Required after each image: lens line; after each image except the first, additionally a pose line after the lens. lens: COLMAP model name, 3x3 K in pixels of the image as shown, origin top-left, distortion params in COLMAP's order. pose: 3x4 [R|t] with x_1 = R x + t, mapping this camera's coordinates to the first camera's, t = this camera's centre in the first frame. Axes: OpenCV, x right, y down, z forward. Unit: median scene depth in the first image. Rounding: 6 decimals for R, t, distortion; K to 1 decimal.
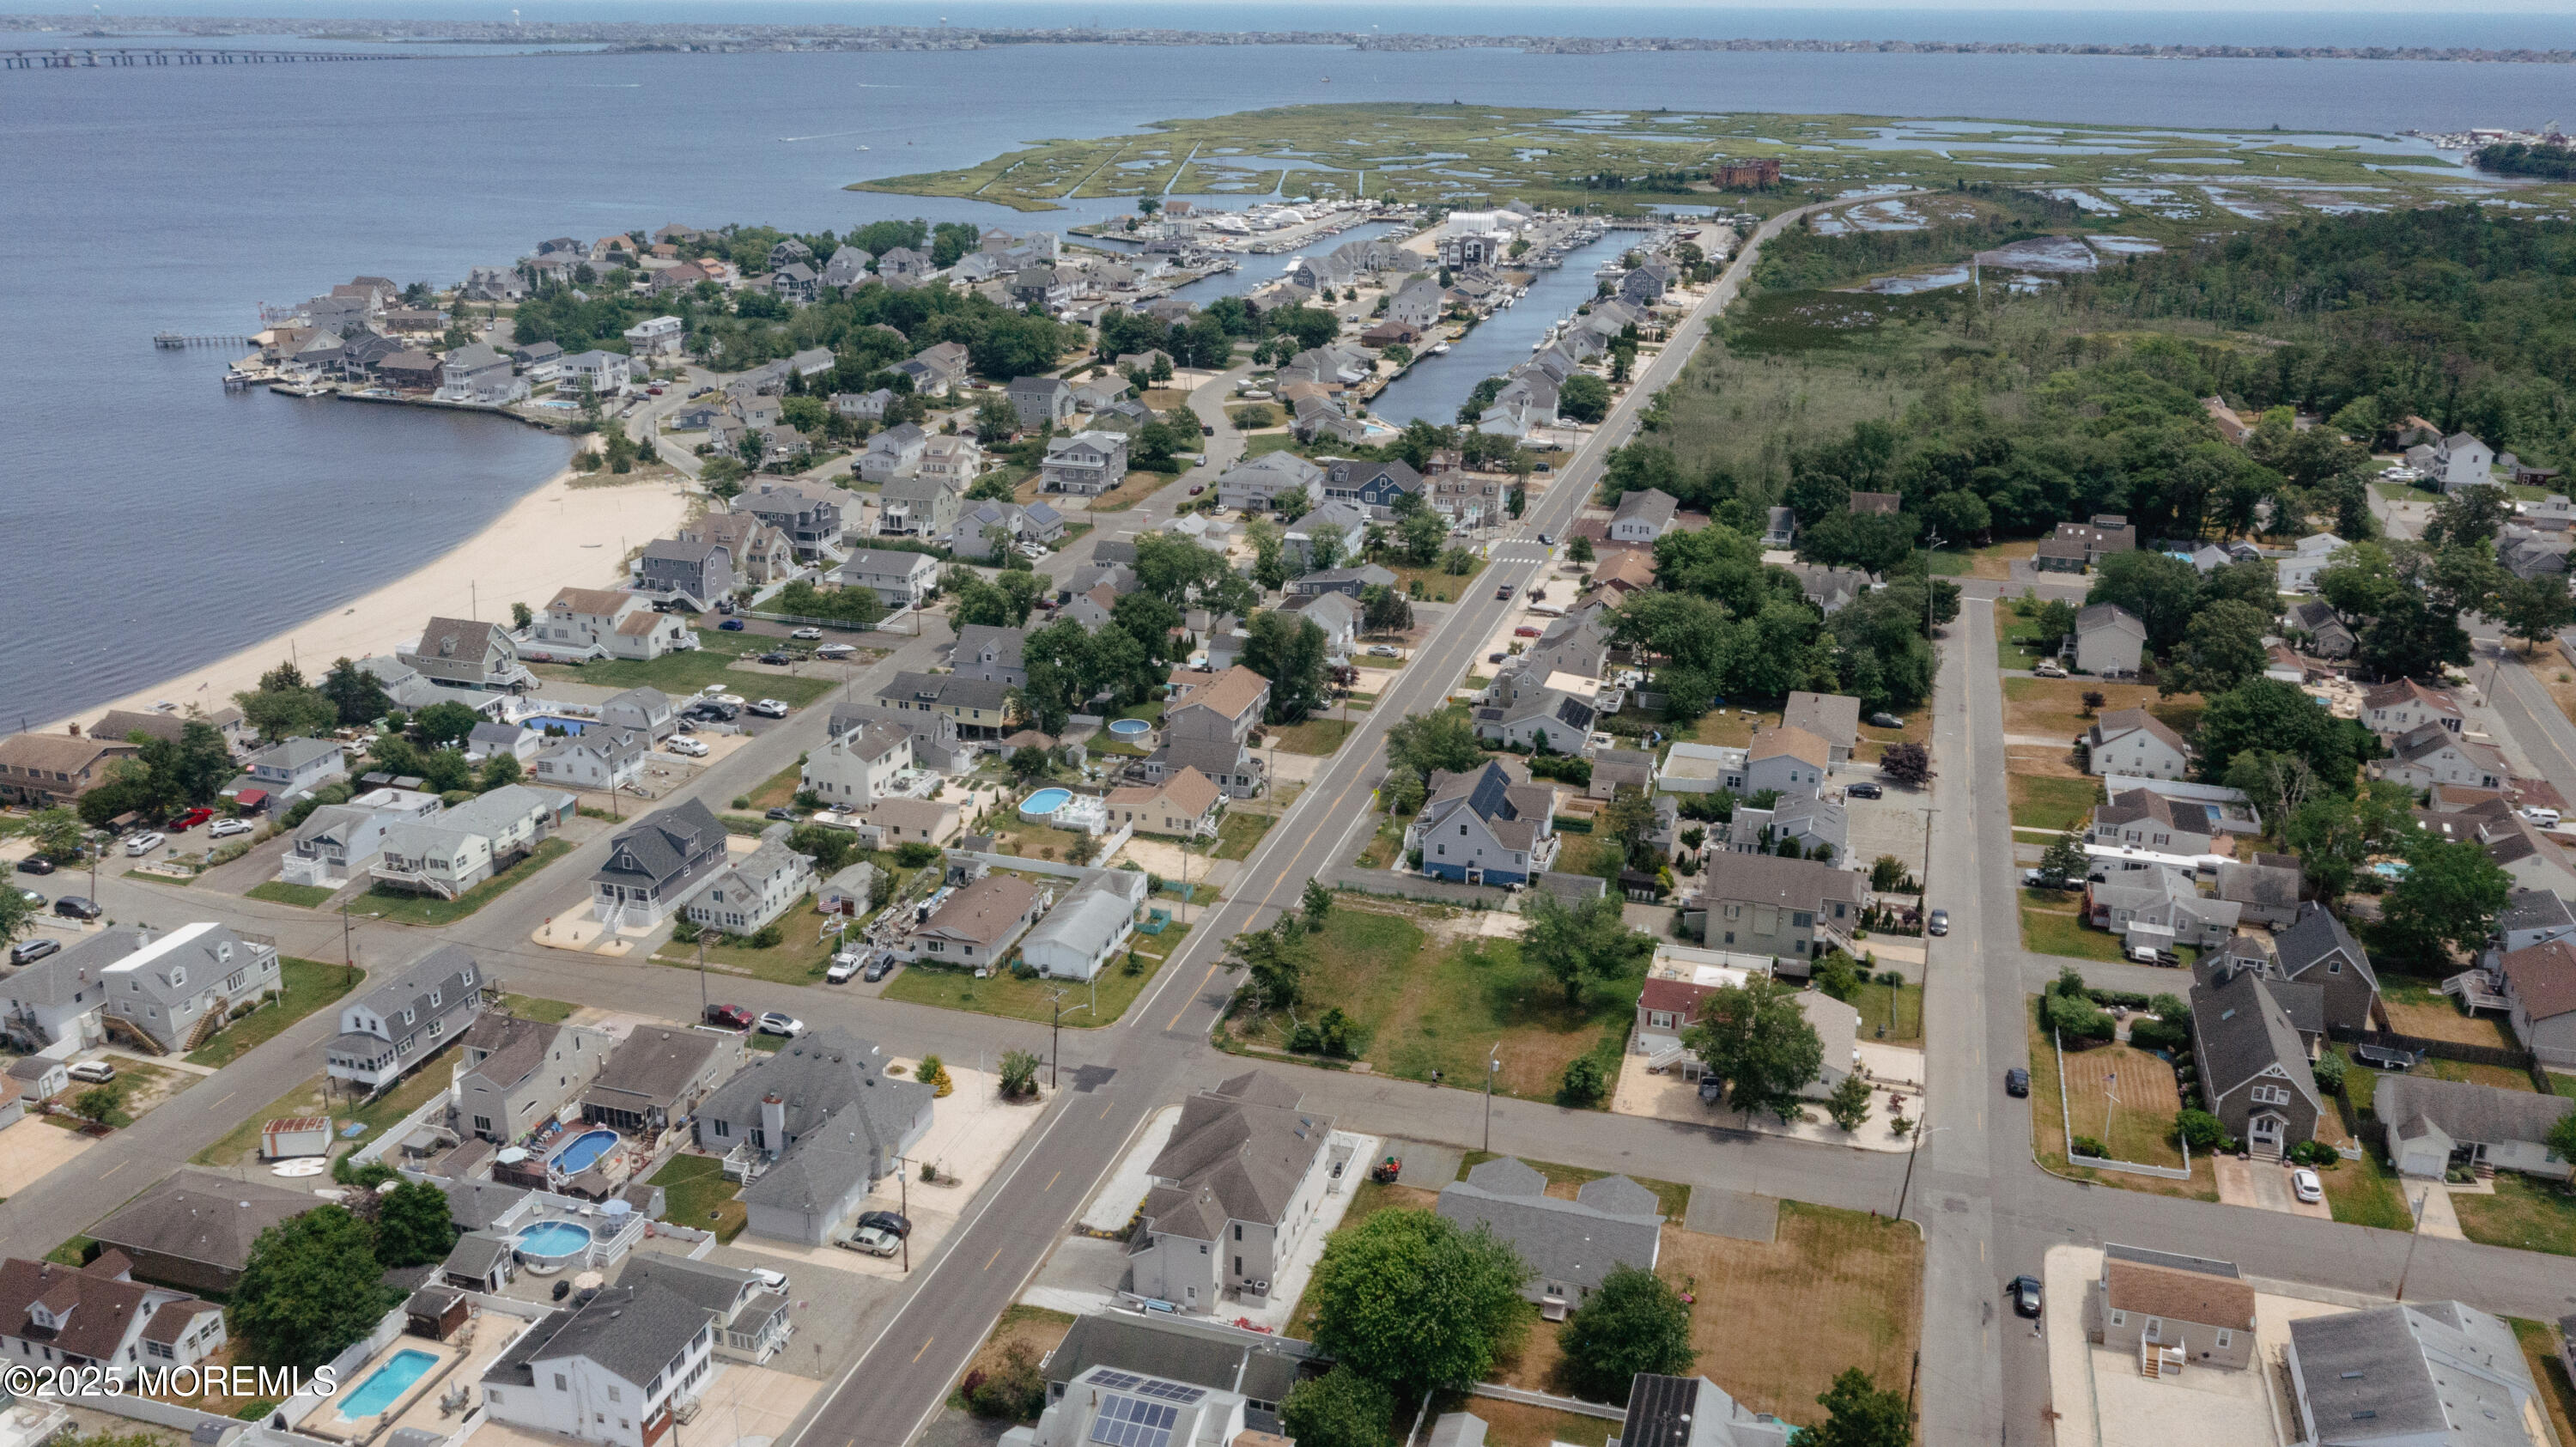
lens RADIAL K [[2042.7, 0, 1288.0], [0, 2042.7, 723.5], [0, 0, 1]] dist [-0.011728, 0.013832]
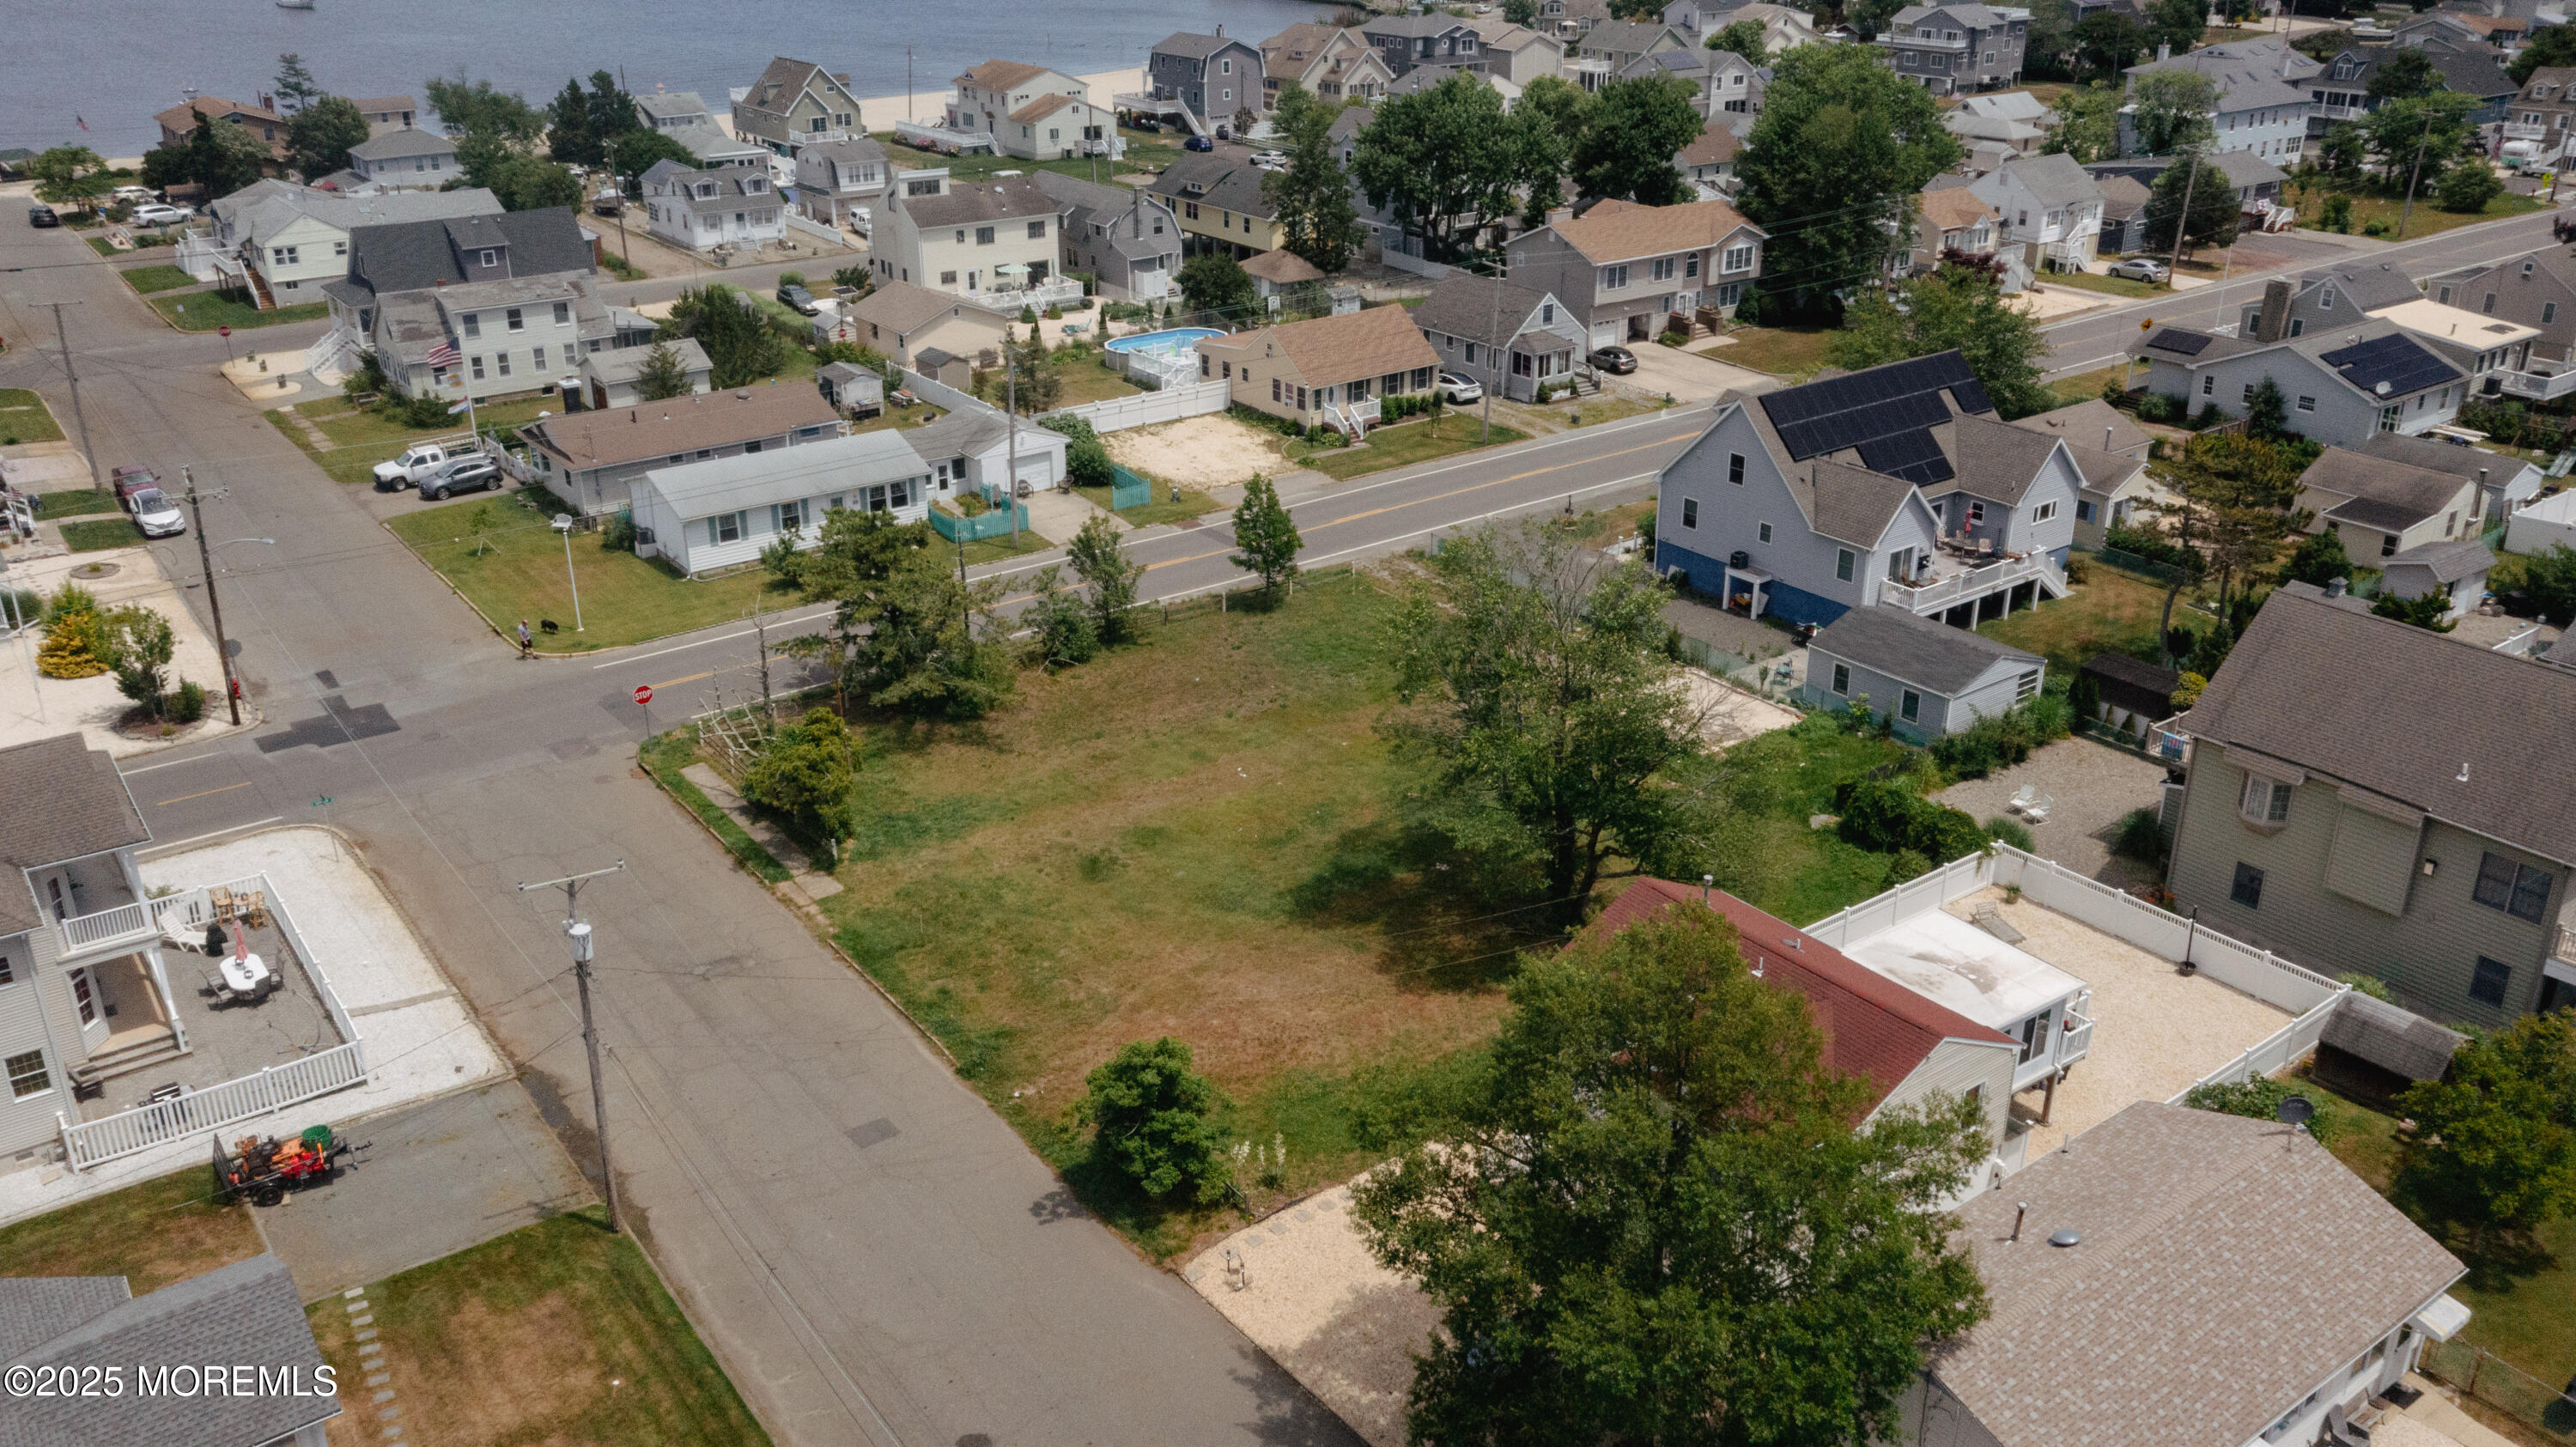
lens RADIAL K [[2033.9, 0, 1288.0], [0, 2033.9, 723.5], [0, 0, 1]] dist [0.001320, 0.007657]
pose [[0.804262, 0.233213, -0.546603, 0.260715], [-0.194324, 0.972423, 0.128967, 0.071447], [0.561606, 0.002495, 0.827401, 0.681860]]
